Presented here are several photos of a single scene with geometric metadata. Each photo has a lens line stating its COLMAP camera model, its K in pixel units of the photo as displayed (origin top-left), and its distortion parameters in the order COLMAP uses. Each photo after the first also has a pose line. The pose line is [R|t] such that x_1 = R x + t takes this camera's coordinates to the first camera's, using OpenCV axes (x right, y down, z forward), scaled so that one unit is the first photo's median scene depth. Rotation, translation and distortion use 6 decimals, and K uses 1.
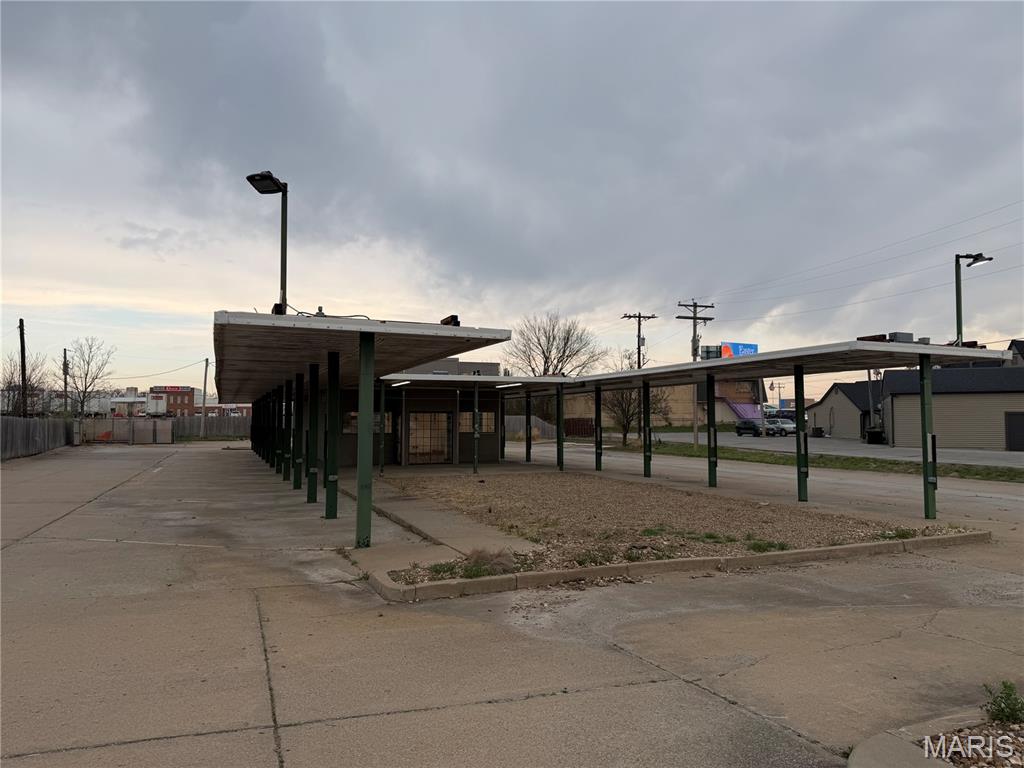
lens RADIAL K [[711.1, 0, 508.1], [0, 711.1, 386.0], [0, 0, 1]] dist [0.084918, -0.128323]
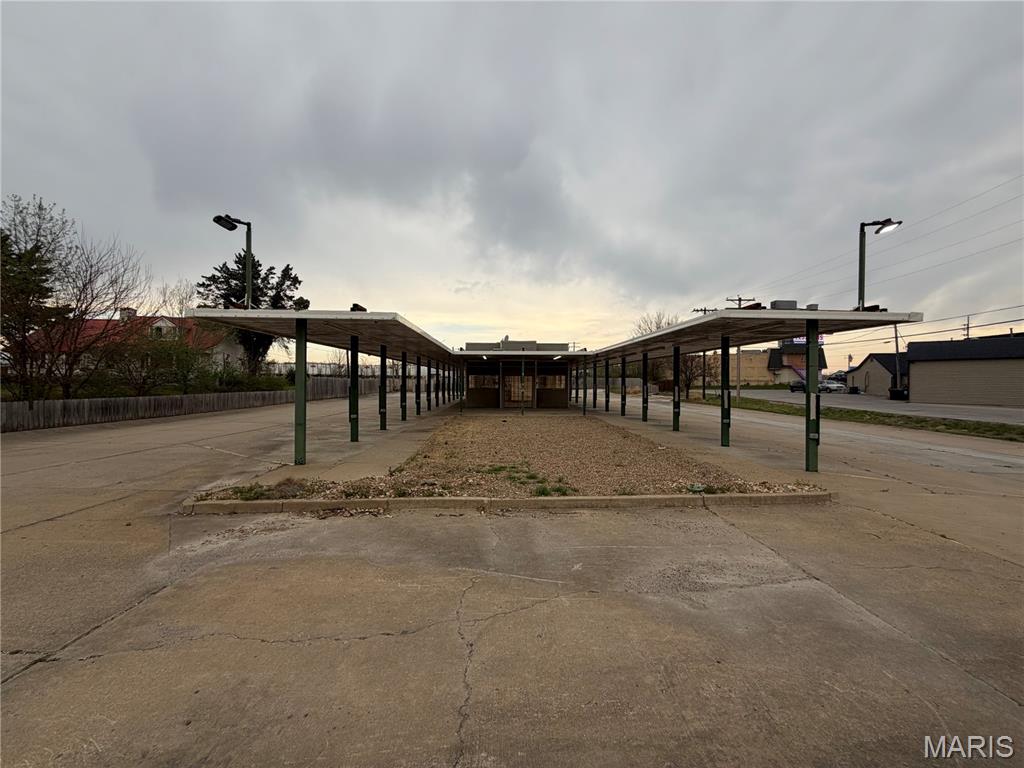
lens RADIAL K [[407.1, 0, 510.4], [0, 407.1, 384.5], [0, 0, 1]] dist [-0.002737, -0.000364]
pose [[0.938956, 0.007466, -0.343955, 0.351548], [0.012360, 0.998387, 0.055413, 0.012722], [0.343814, -0.056281, 0.937350, 0.261545]]
